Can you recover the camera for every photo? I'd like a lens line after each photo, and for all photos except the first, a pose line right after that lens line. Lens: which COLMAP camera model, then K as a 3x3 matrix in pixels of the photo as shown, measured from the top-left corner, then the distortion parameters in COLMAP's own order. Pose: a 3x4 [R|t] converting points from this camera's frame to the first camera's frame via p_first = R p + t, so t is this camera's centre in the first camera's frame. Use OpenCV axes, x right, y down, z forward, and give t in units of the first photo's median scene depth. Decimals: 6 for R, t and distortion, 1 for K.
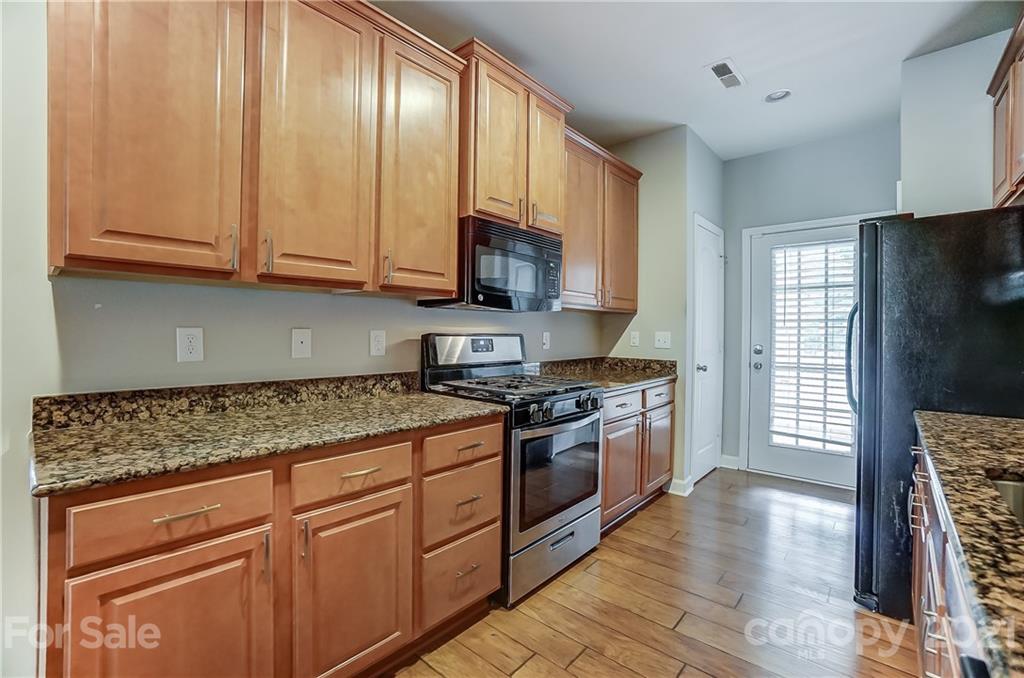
lens RADIAL K [[459.9, 0, 505.3], [0, 459.9, 332.4], [0, 0, 1]] dist [-0.058269, 0.021739]
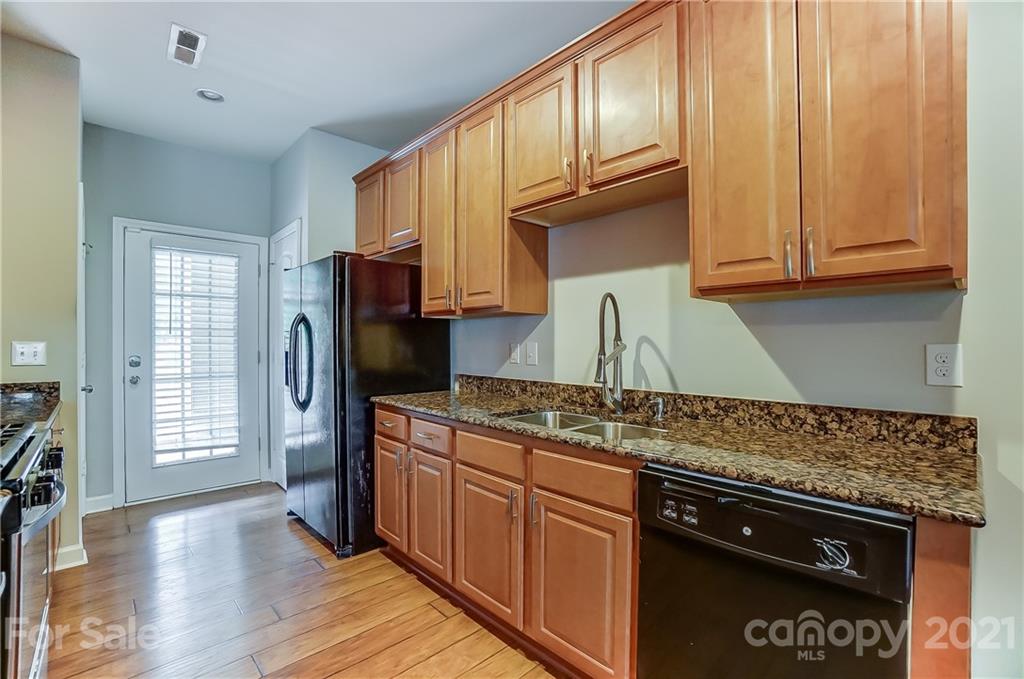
lens RADIAL K [[460.1, 0, 507.6], [0, 460.1, 344.6], [0, 0, 1]] dist [-0.032976, 0.000726]
pose [[0.105025, -0.010379, 0.994415, -0.358706], [0.002886, 0.999945, 0.010132, -0.001580], [-0.994465, 0.001805, 0.105049, 0.326389]]
